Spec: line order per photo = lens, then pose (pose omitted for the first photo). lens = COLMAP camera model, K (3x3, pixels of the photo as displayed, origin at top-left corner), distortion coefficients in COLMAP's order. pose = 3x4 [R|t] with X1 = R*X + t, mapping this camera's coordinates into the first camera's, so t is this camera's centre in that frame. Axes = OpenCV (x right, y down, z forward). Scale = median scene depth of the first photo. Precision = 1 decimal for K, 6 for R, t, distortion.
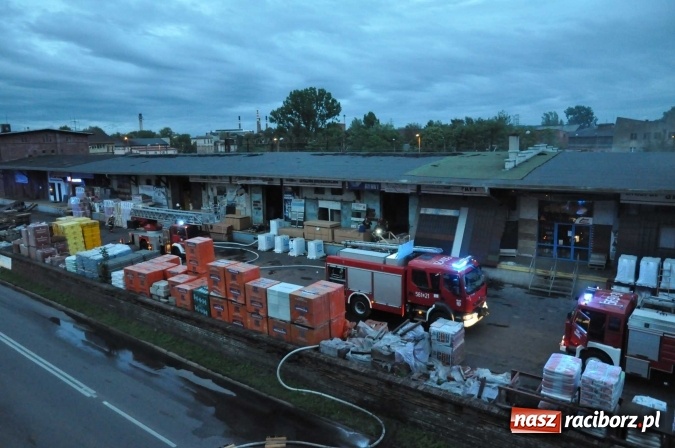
lens RADIAL K [[499.1, 0, 338.2], [0, 499.1, 234.0], [0, 0, 1]] dist [-0.092751, 0.103638]
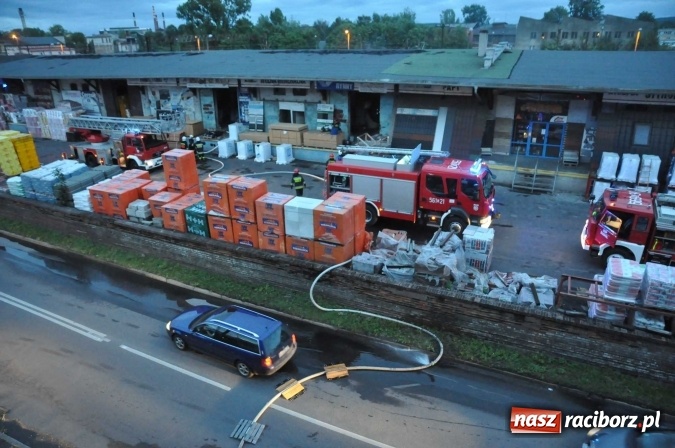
lens RADIAL K [[460.4, 0, 335.0], [0, 460.4, 230.7], [0, 0, 1]] dist [-0.108946, 0.076906]
pose [[0.979783, -0.074802, 0.185551, -0.151504], [0.033115, 0.975315, 0.218323, -0.018169], [-0.197302, -0.207764, 0.958074, 0.118298]]
